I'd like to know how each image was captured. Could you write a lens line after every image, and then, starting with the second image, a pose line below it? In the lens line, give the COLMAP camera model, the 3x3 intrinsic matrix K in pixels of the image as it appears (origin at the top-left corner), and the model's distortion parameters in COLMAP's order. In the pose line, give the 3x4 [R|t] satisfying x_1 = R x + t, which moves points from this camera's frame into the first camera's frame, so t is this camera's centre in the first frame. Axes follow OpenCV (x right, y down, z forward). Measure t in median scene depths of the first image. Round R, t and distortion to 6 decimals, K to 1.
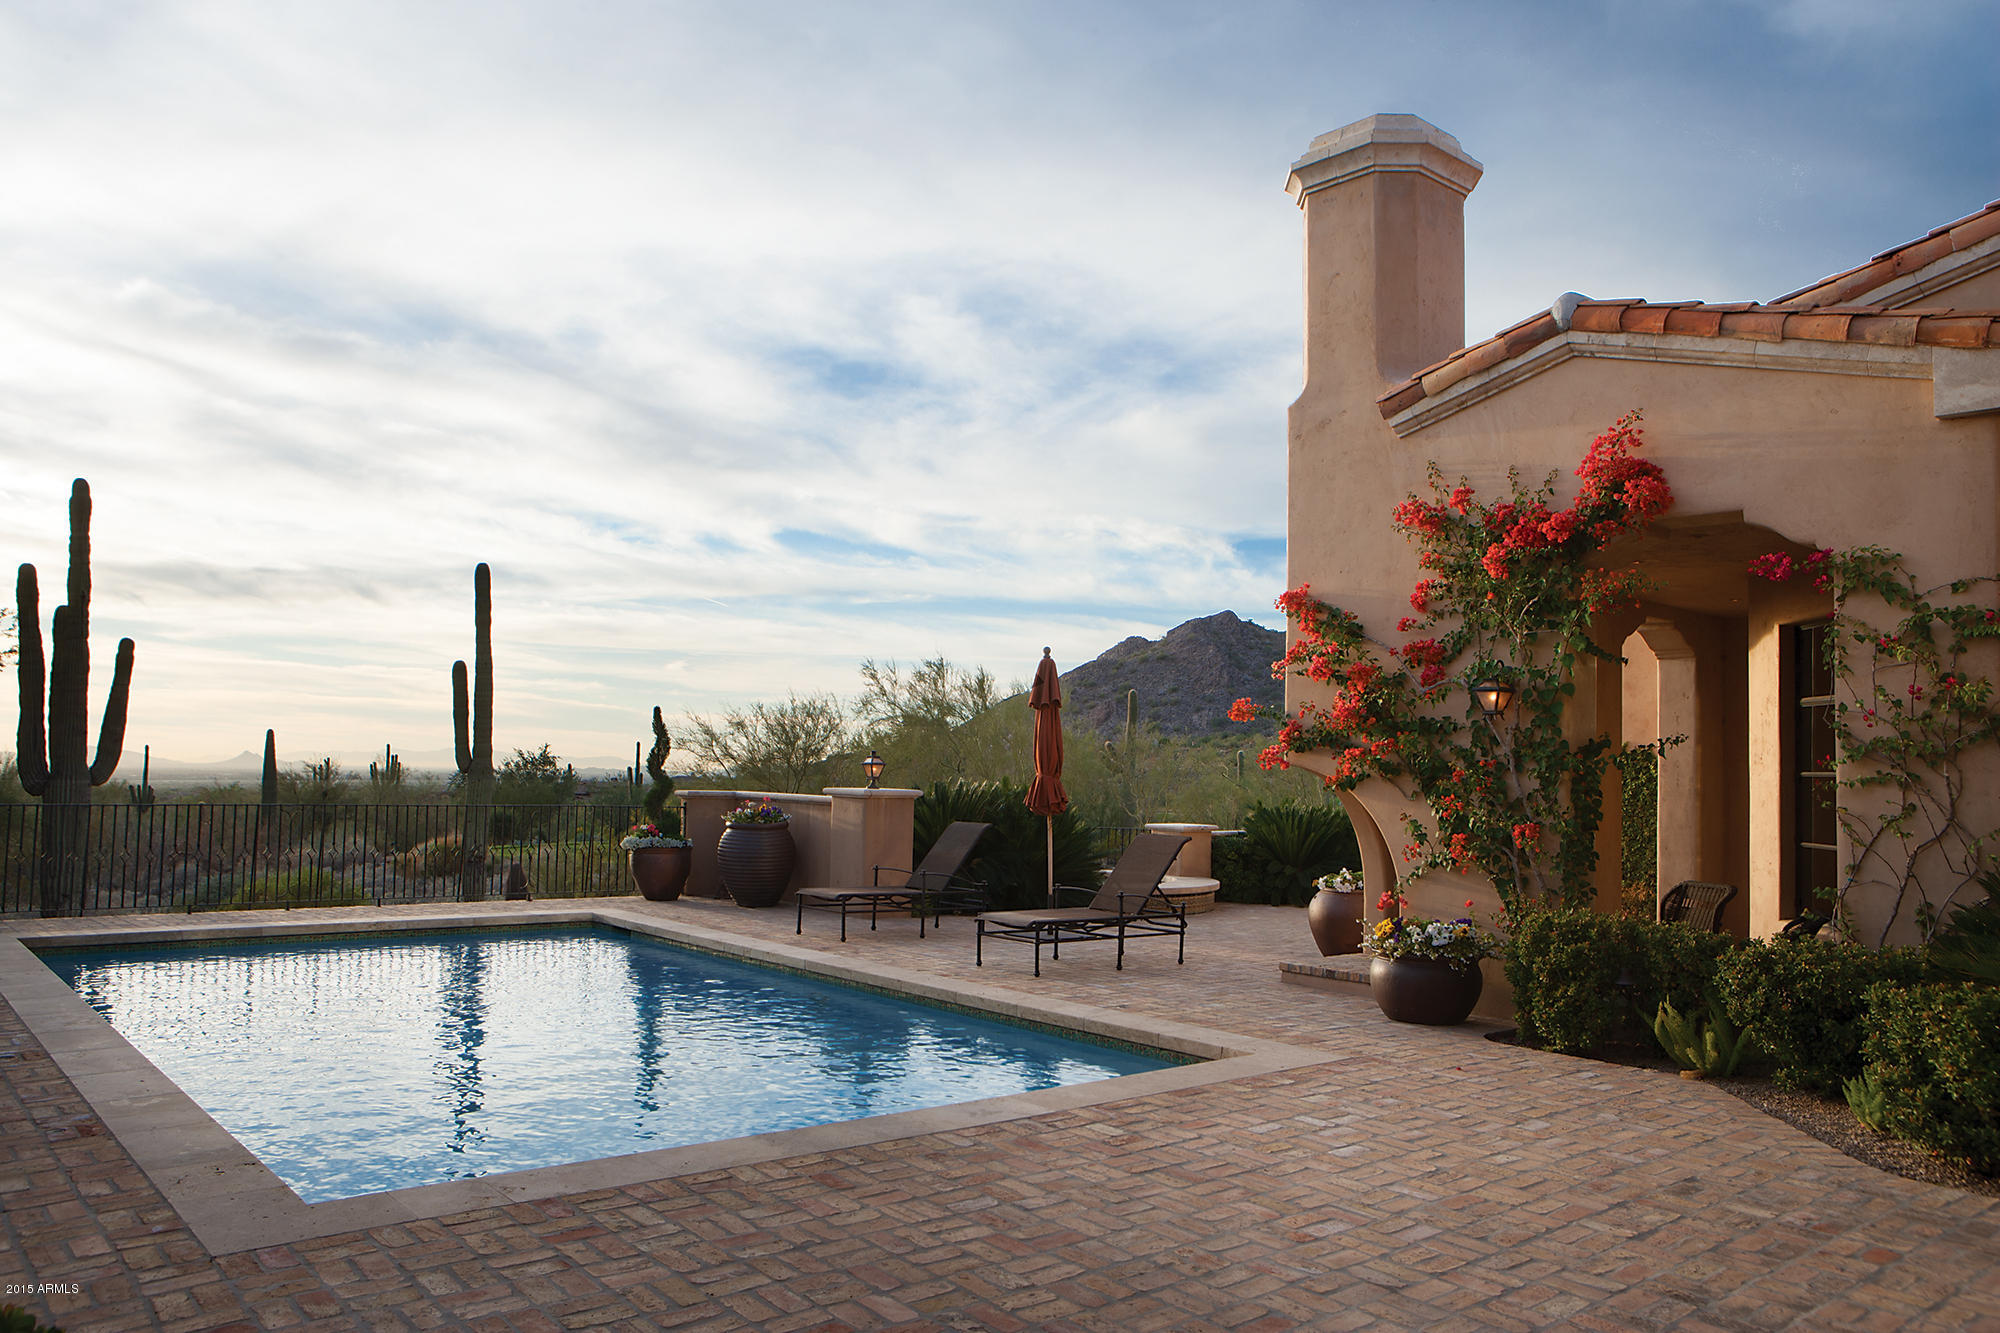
lens RADIAL K [[1516.2, 0, 1000.0], [0, 1516.2, 666.5], [0, 0, 1]] dist [-0.000468, -0.000916]
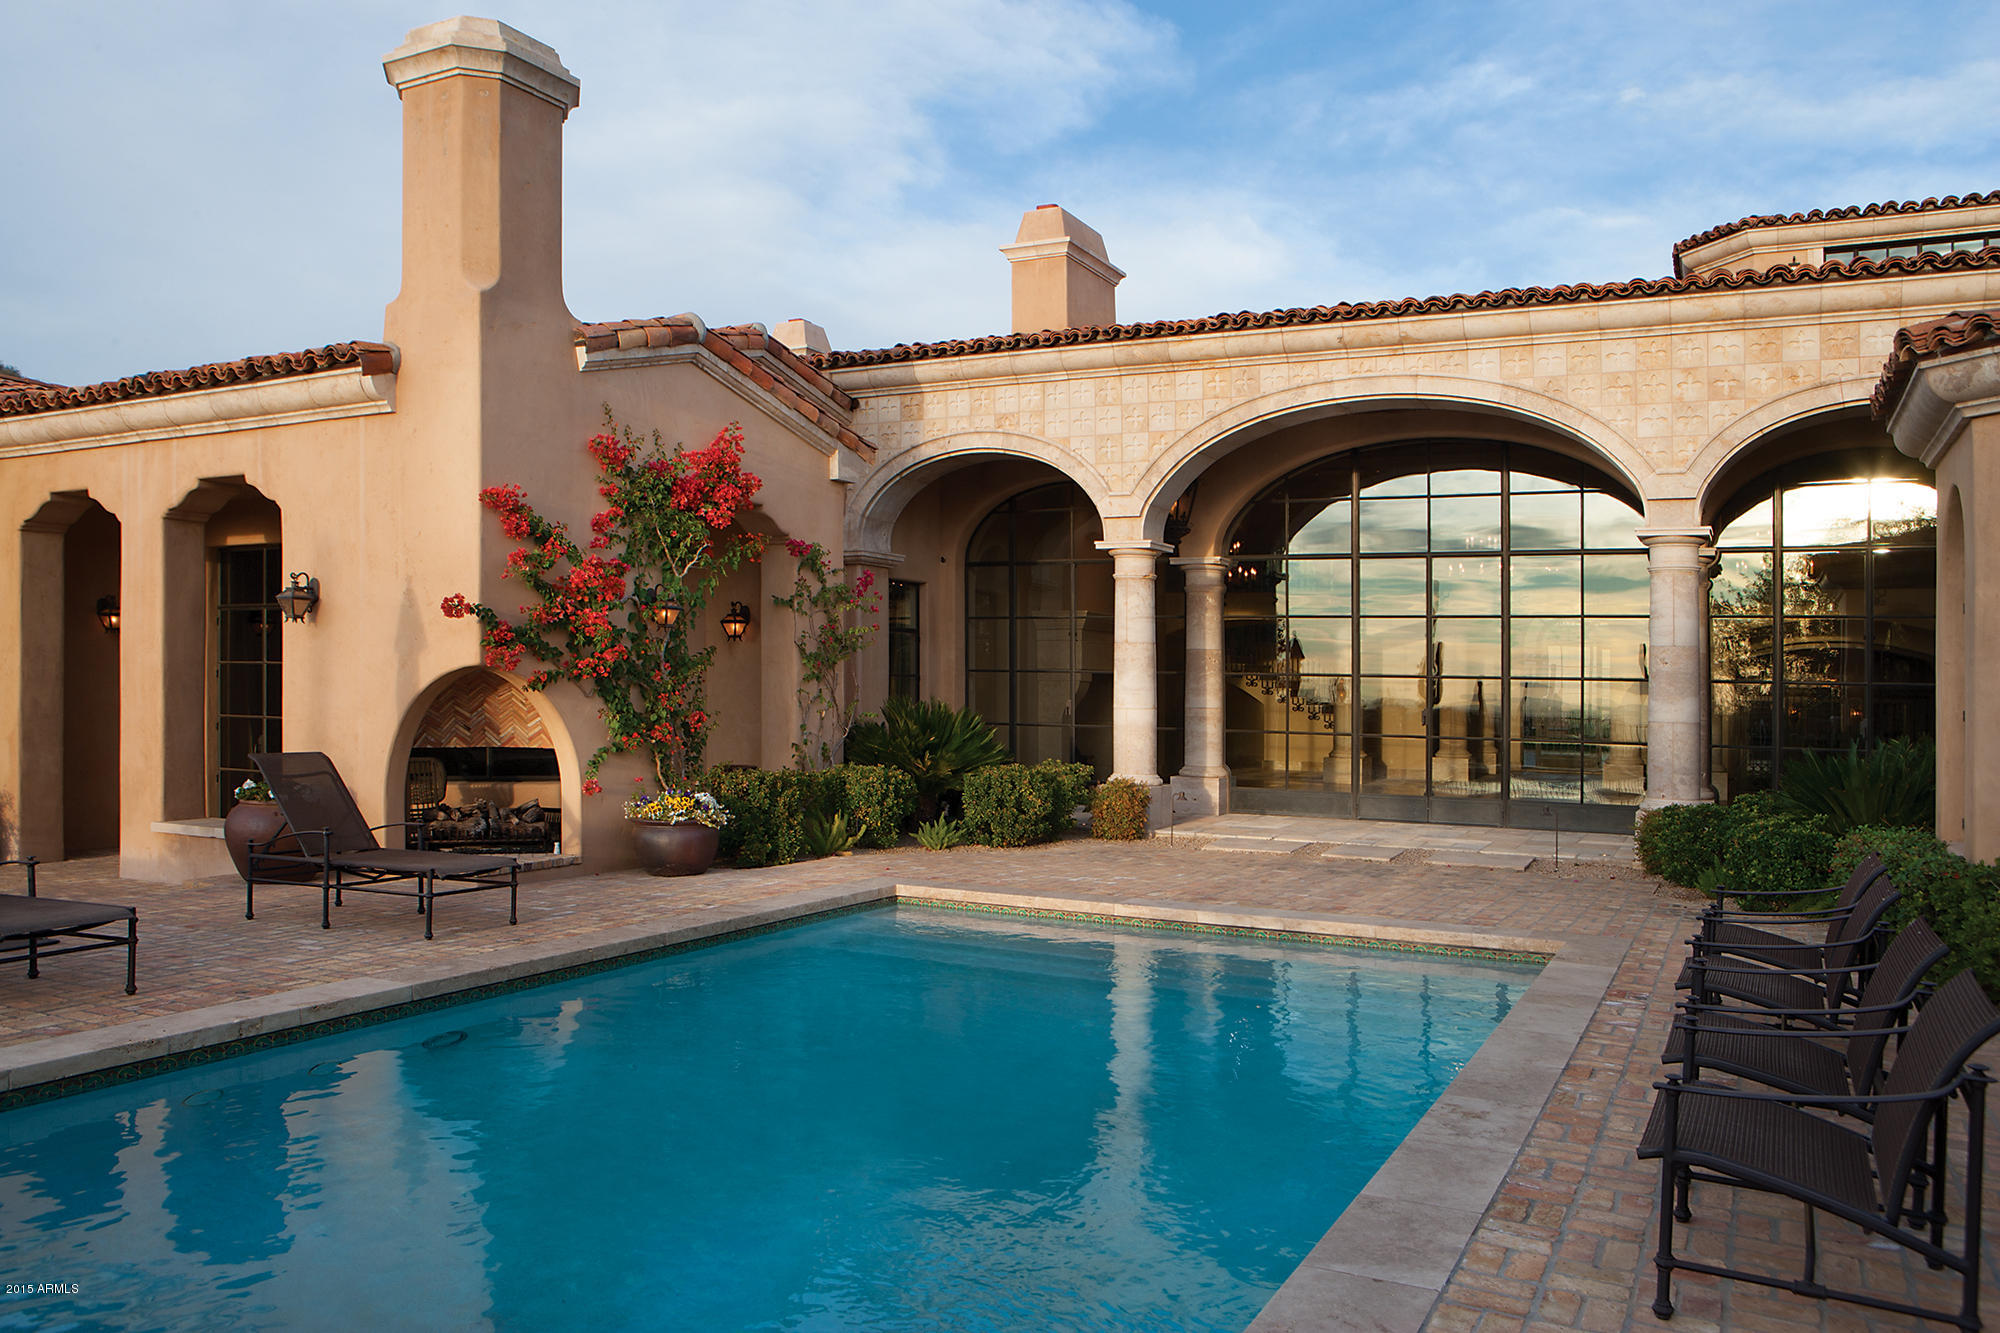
lens RADIAL K [[1516.2, 0, 1000.0], [0, 1516.2, 666.5], [0, 0, 1]] dist [-0.000468, -0.000916]
pose [[-0.375927, -0.018956, 0.926455, -0.953912], [-0.084045, 0.996368, -0.013717, 0.057871], [-0.922830, -0.083021, -0.376155, 1.210911]]
